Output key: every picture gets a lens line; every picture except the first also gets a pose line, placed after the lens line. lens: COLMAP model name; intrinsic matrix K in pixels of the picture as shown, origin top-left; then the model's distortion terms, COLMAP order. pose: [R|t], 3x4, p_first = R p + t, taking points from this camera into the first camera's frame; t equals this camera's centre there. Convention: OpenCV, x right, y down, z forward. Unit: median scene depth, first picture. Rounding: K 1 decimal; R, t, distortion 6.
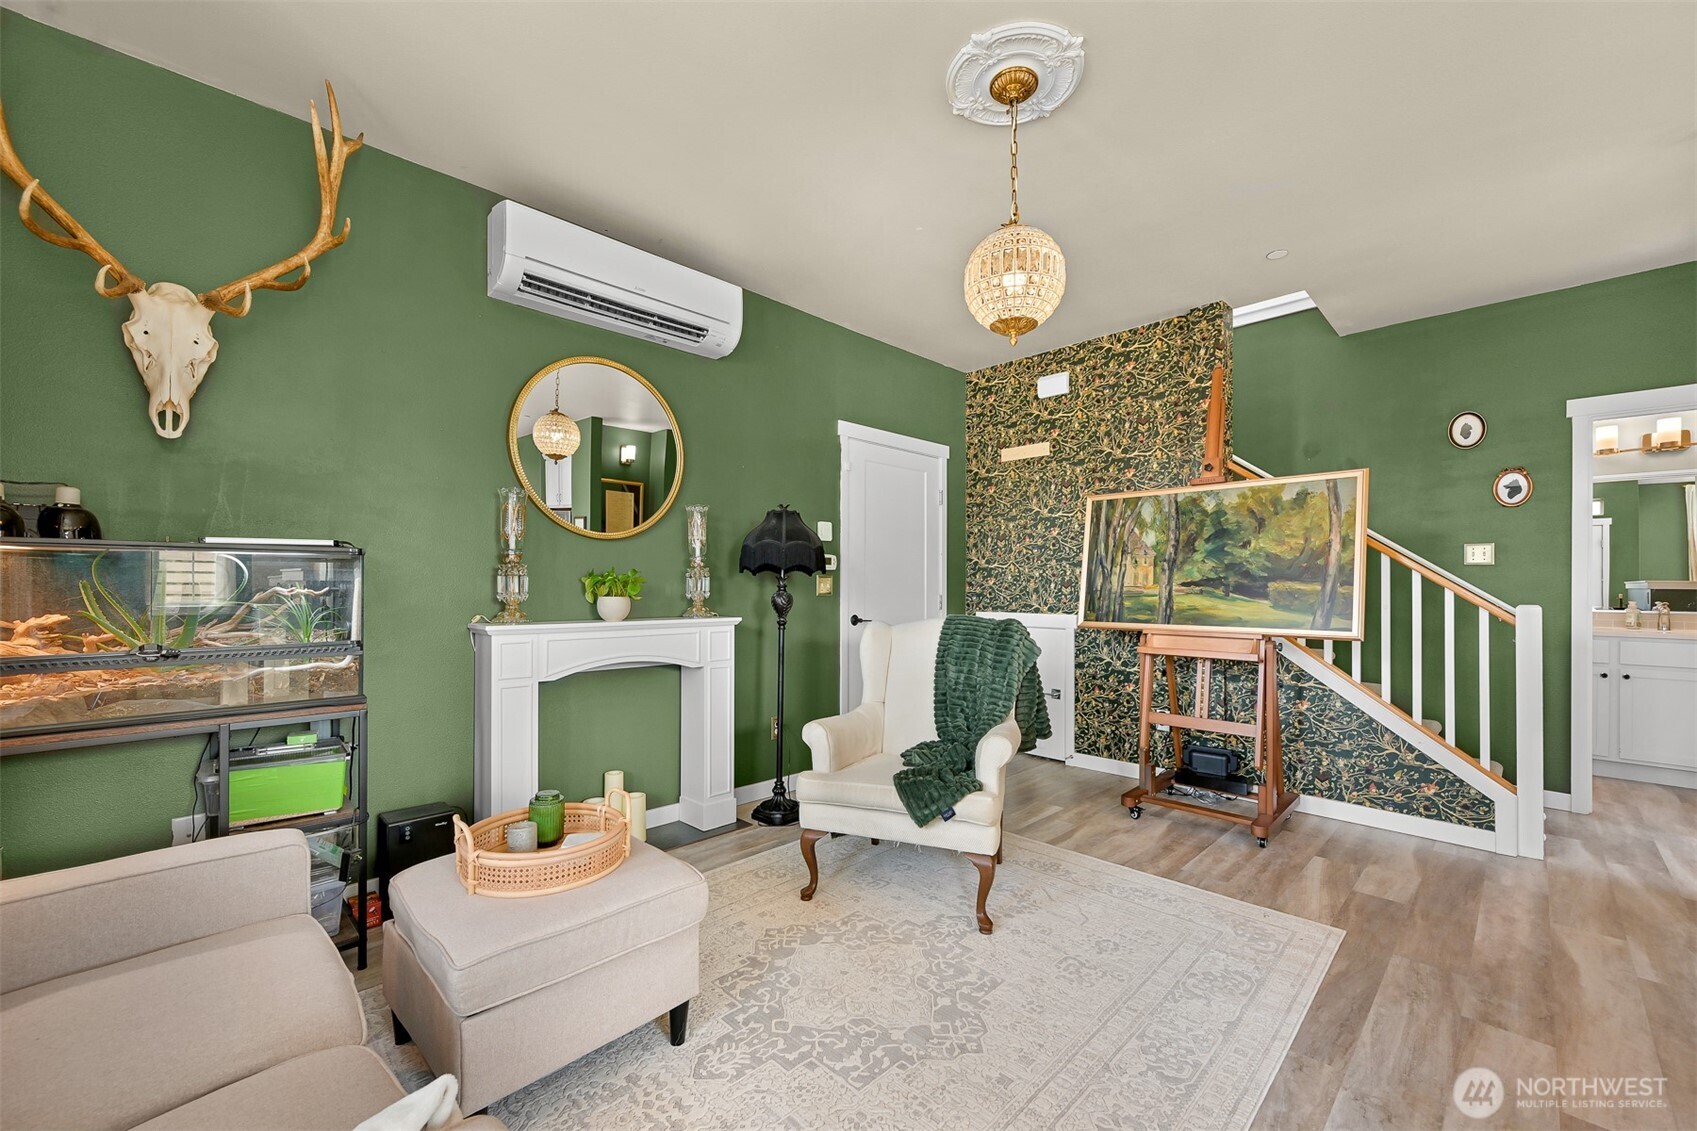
lens RADIAL K [[679.6, 0, 851.9], [0, 679.6, 583.2], [0, 0, 1]] dist [-0.000279, -0.000216]
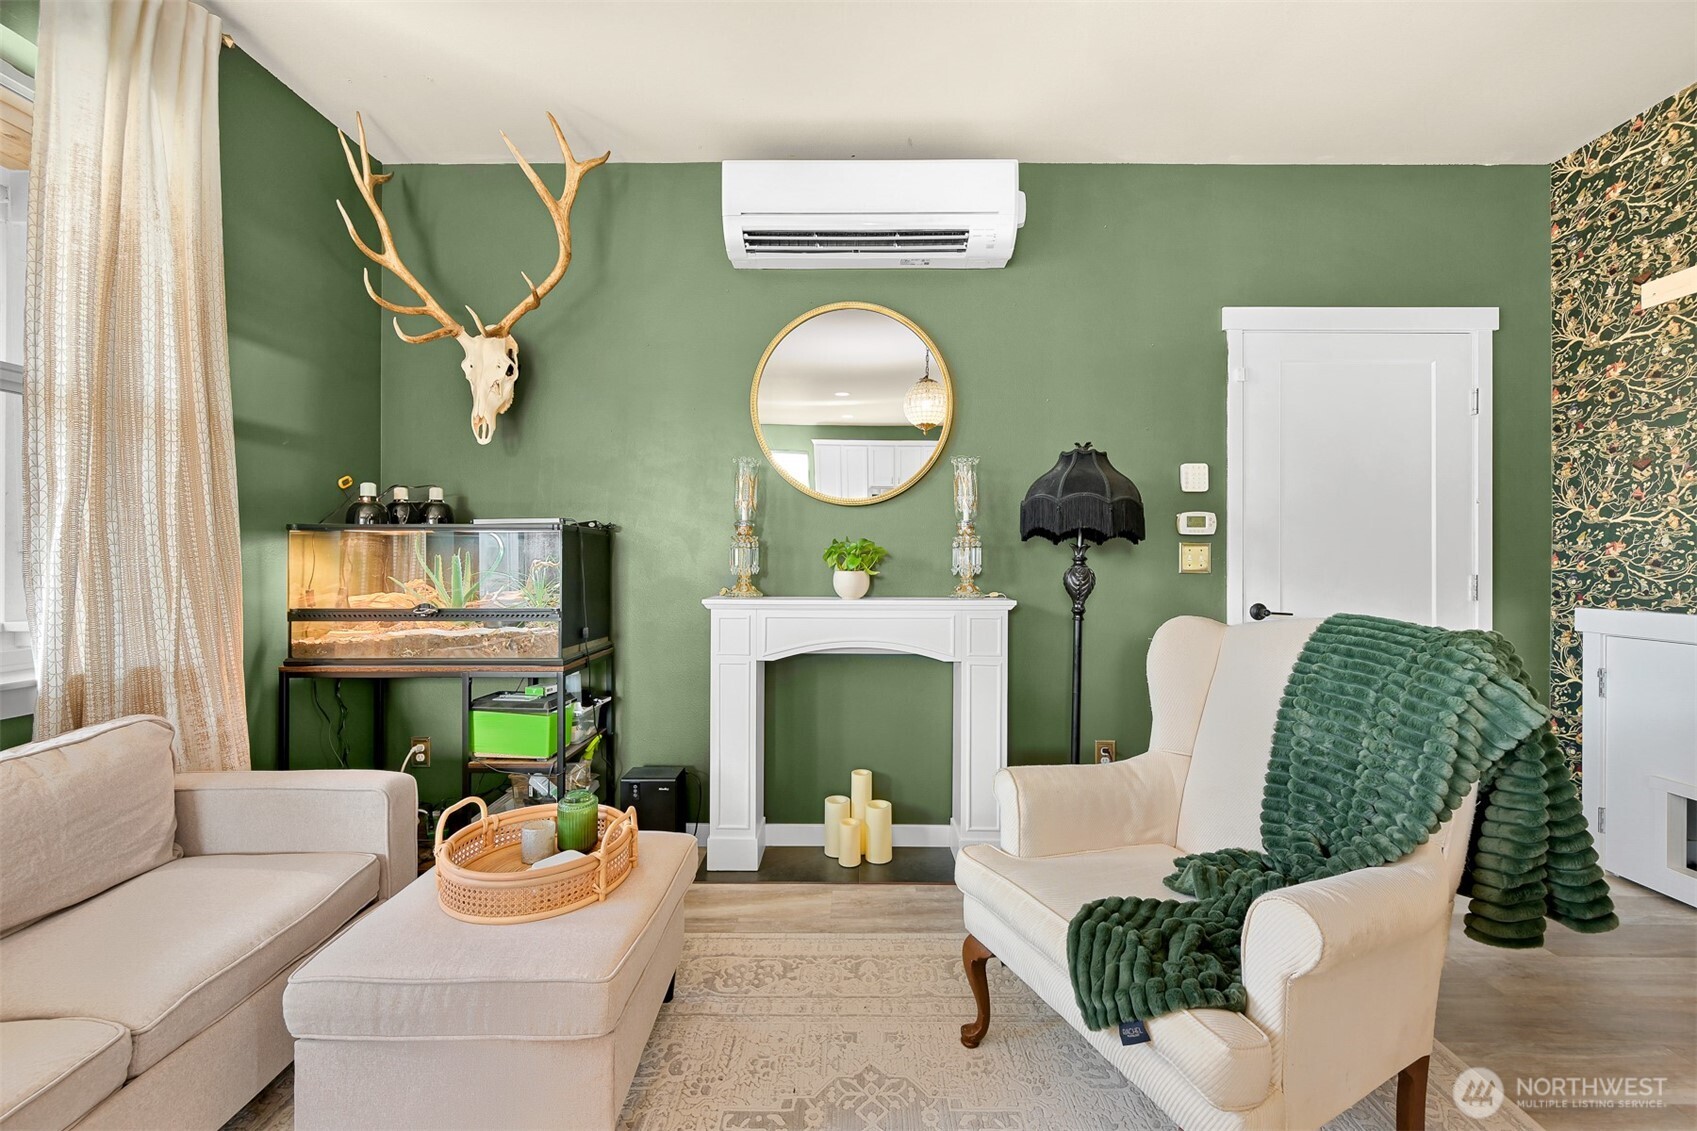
lens RADIAL K [[661.2, 0, 851.5], [0, 661.2, 558.7], [0, 0, 1]] dist [0.000750, -0.000326]
pose [[0.705665, -0.002294, -0.708542, 0.224353], [0.003023, 0.999995, -0.000227, 0.003889], [0.708540, -0.001982, 0.705668, 0.358044]]
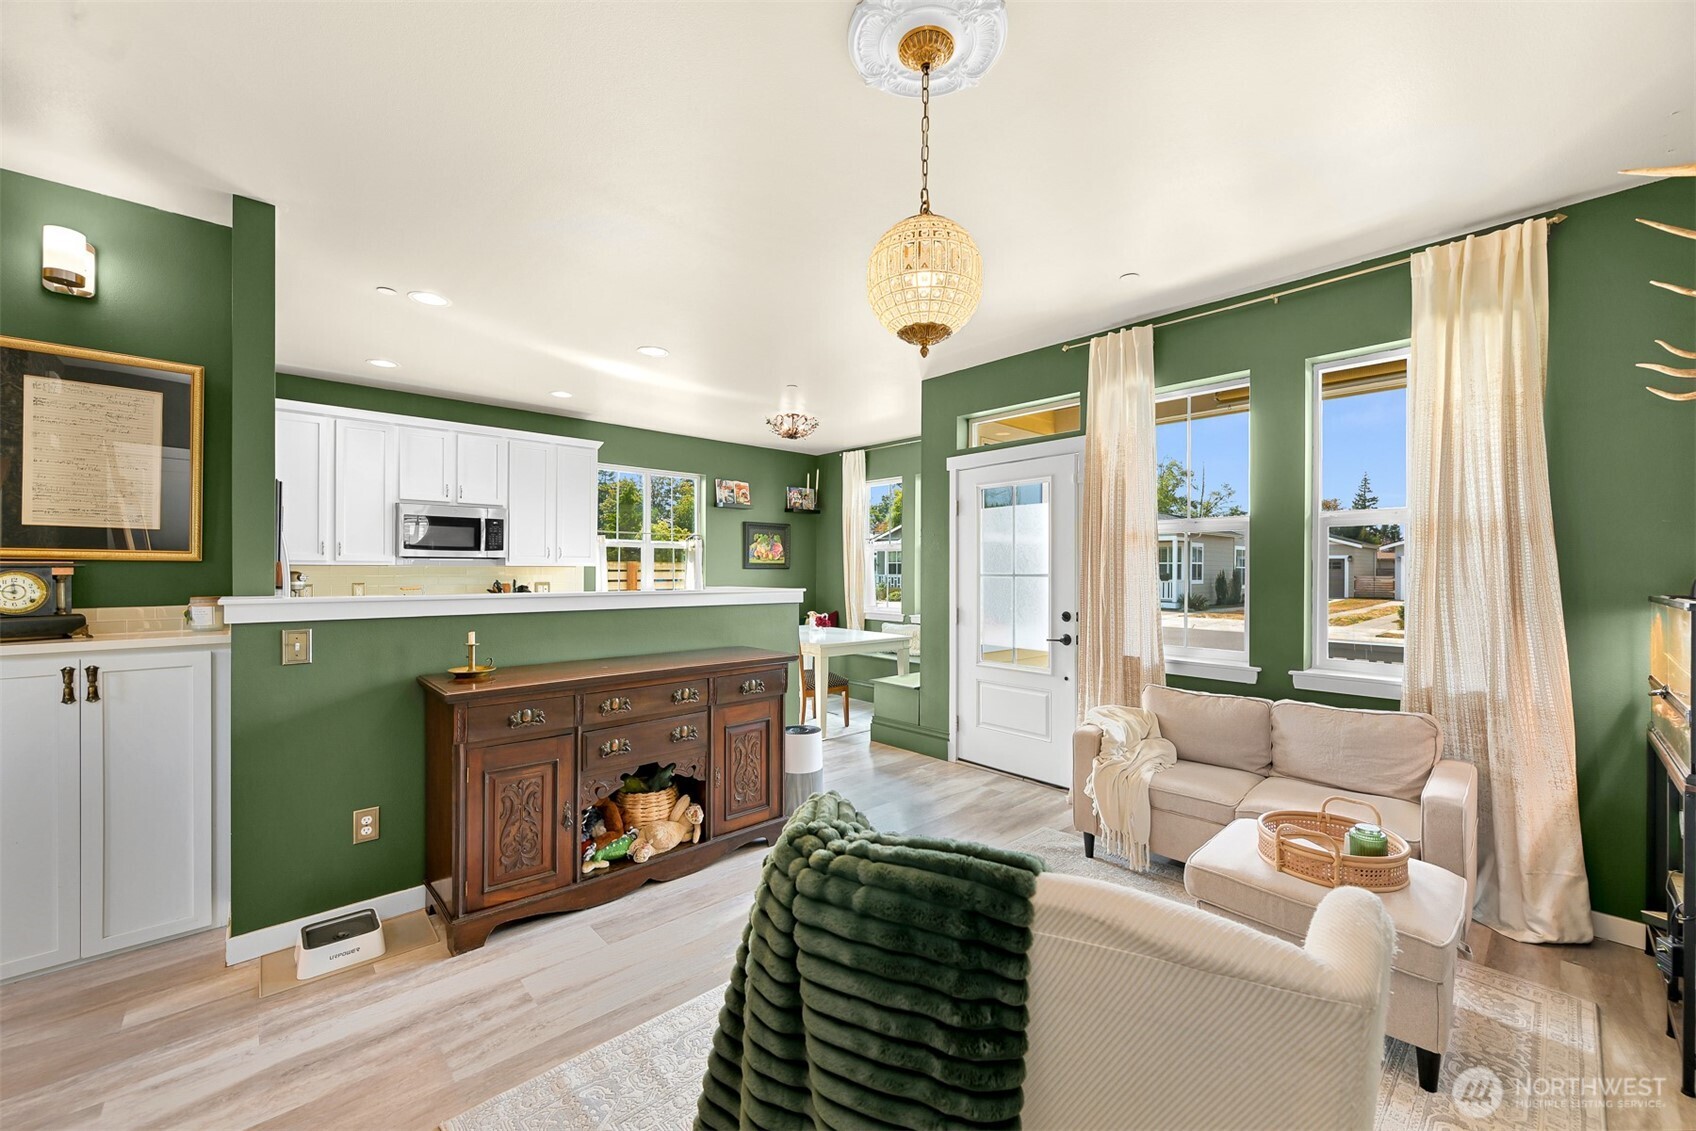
lens RADIAL K [[664.7, 0, 857.3], [0, 664.7, 569.2], [0, 0, 1]] dist [-0.000133, -0.000190]
pose [[-0.999580, -0.006723, 0.028186, 0.184559], [-0.006898, 0.999957, -0.006140, -0.051093], [-0.028144, -0.006332, -0.999584, 1.159401]]
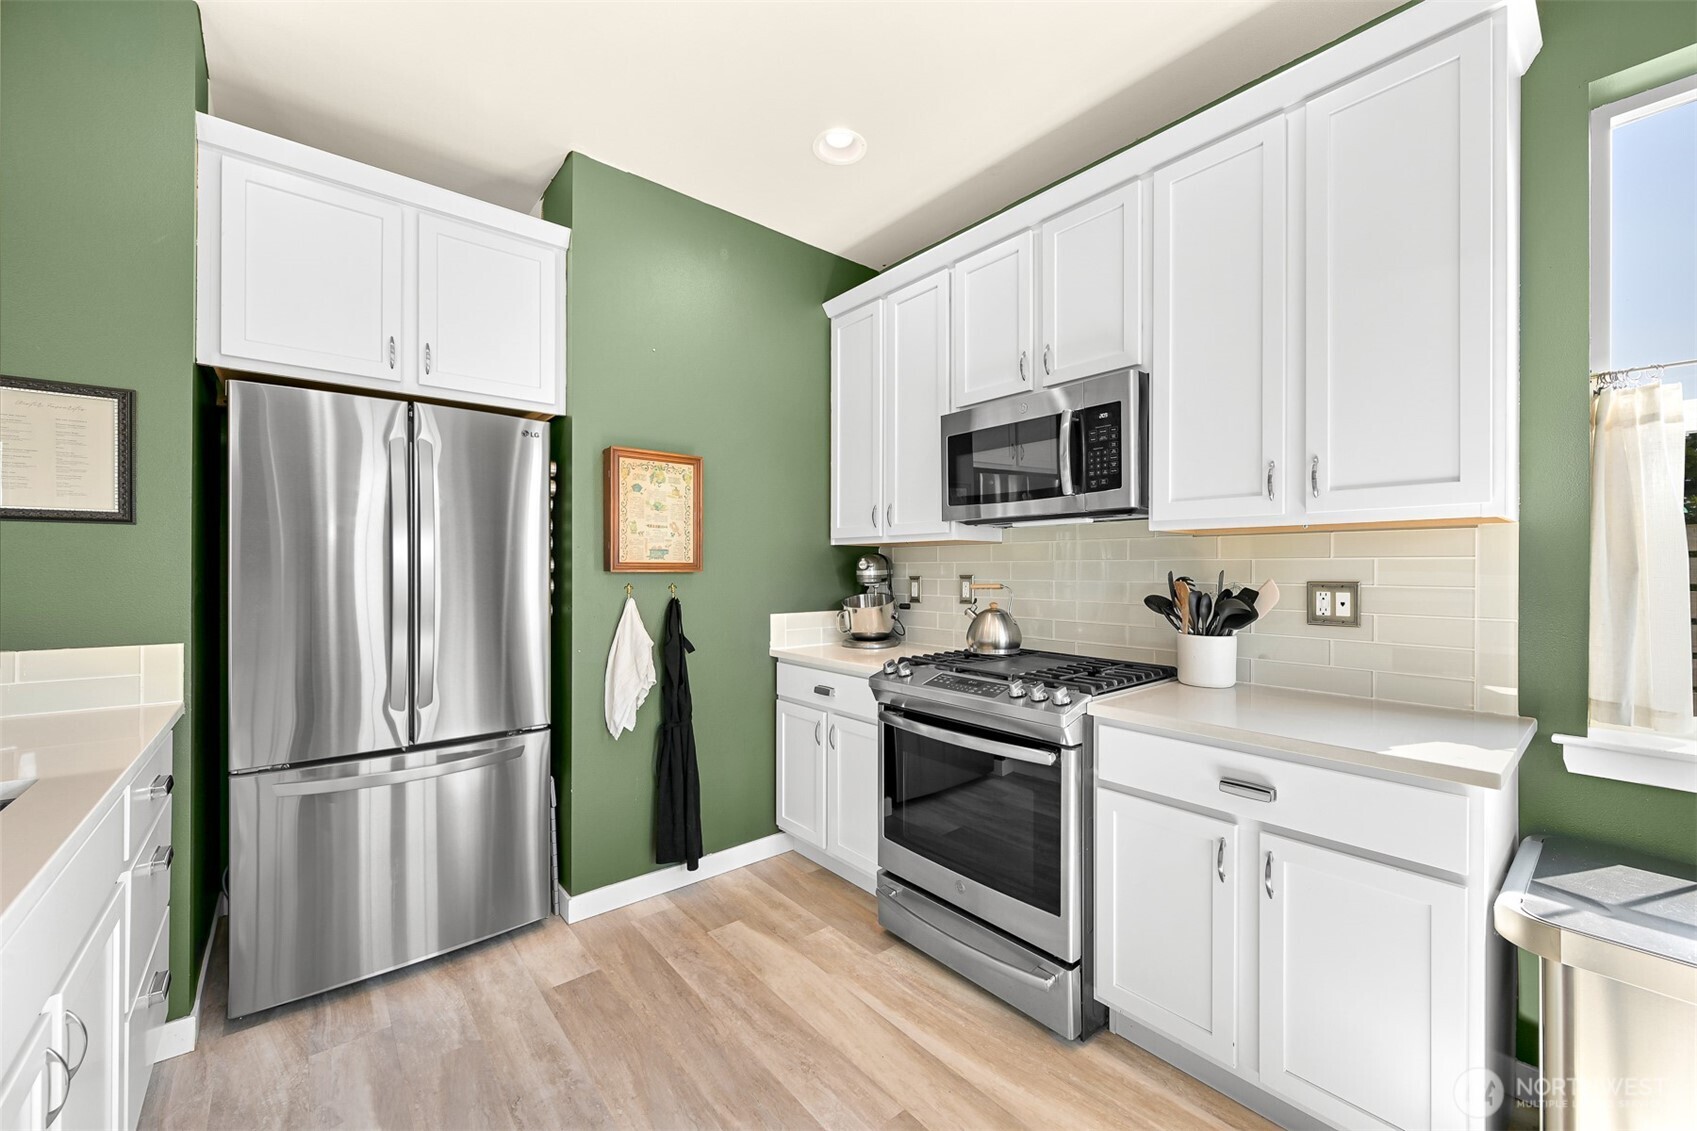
lens RADIAL K [[665.1, 0, 857.8], [0, 665.1, 569.2], [0, 0, 1]] dist [-0.000133, -0.000190]
pose [[0.072387, -0.002409, 0.997374, 0.498064], [-0.007550, 0.999967, 0.002963, -0.030010], [-0.997348, -0.007744, 0.072366, -0.251520]]
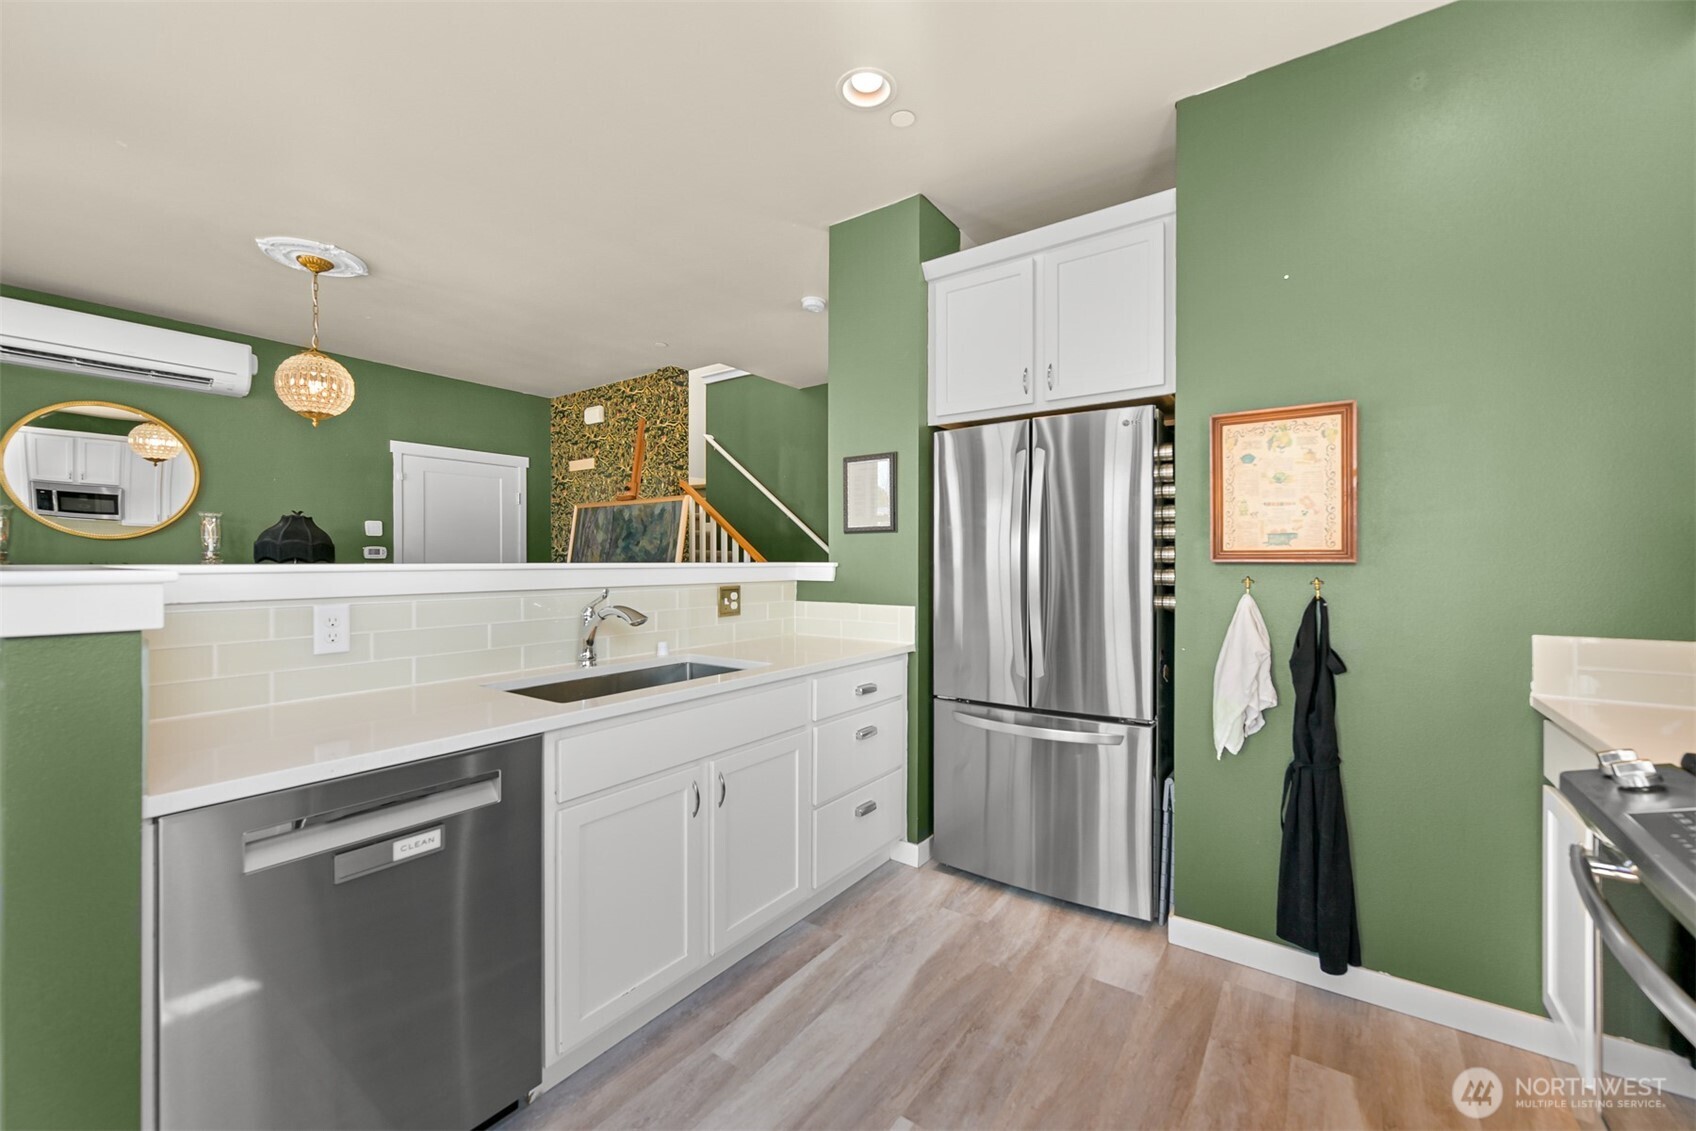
lens RADIAL K [[673.8, 0, 851.7], [0, 673.8, 562.5], [0, 0, 1]] dist [0.000018, -0.000036]
pose [[0.984588, -0.002873, 0.174869, 0.754022], [0.001083, 0.999946, 0.010333, -0.029228], [-0.174889, -0.009985, 0.984538, -0.487858]]
